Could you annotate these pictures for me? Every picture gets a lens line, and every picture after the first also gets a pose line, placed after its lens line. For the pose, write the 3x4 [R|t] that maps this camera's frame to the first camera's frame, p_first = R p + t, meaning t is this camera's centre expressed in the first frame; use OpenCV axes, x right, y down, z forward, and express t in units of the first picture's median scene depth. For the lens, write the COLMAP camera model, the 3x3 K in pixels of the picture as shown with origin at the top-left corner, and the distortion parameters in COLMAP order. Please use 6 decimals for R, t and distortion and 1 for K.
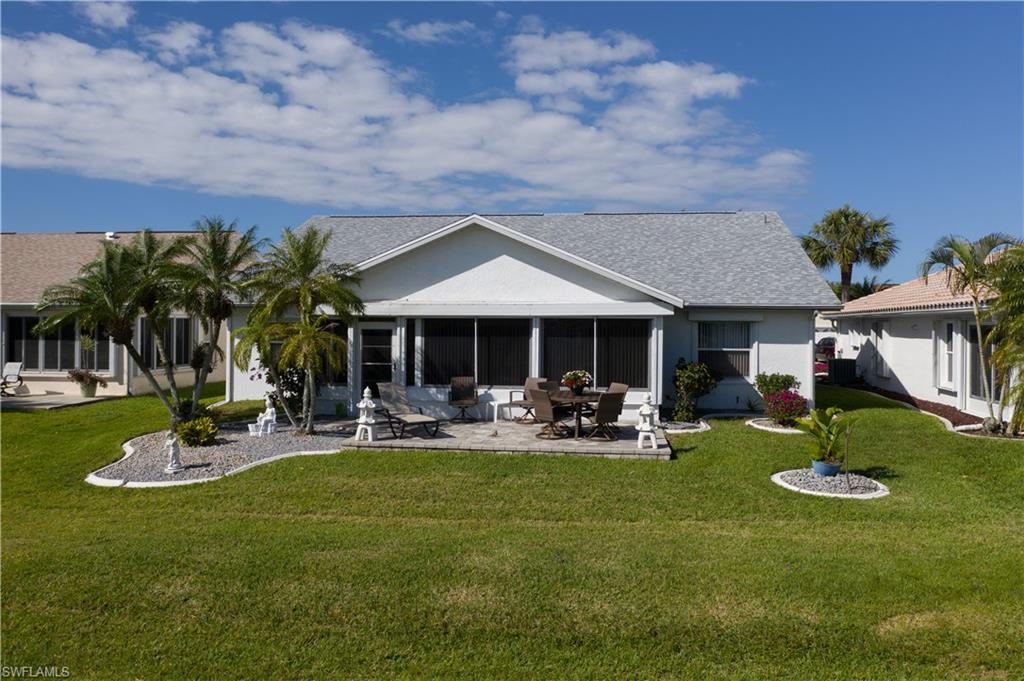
lens RADIAL K [[822.0, 0, 512.0], [0, 822.0, 340.5], [0, 0, 1]] dist [0.009747, 0.006118]
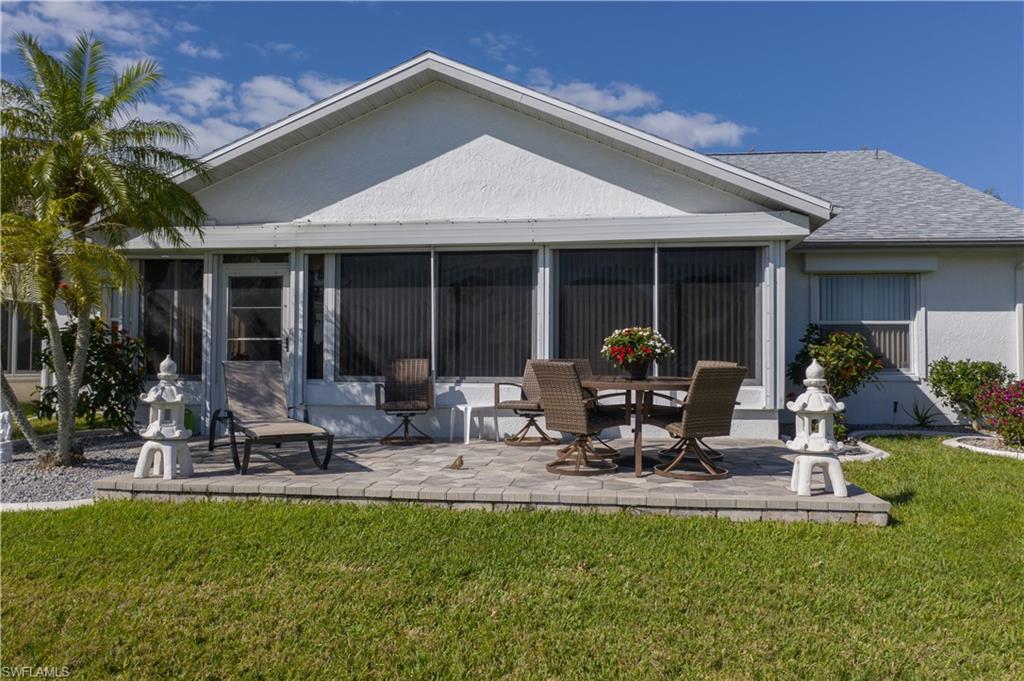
lens RADIAL K [[826.8, 0, 512.0], [0, 826.8, 340.5], [0, 0, 1]] dist [-0.004626, -0.001459]
pose [[0.999998, -0.001420, -0.001515, 0.009043], [0.001343, 0.998786, -0.049234, 0.059843], [0.001583, 0.049232, 0.998786, 0.472771]]
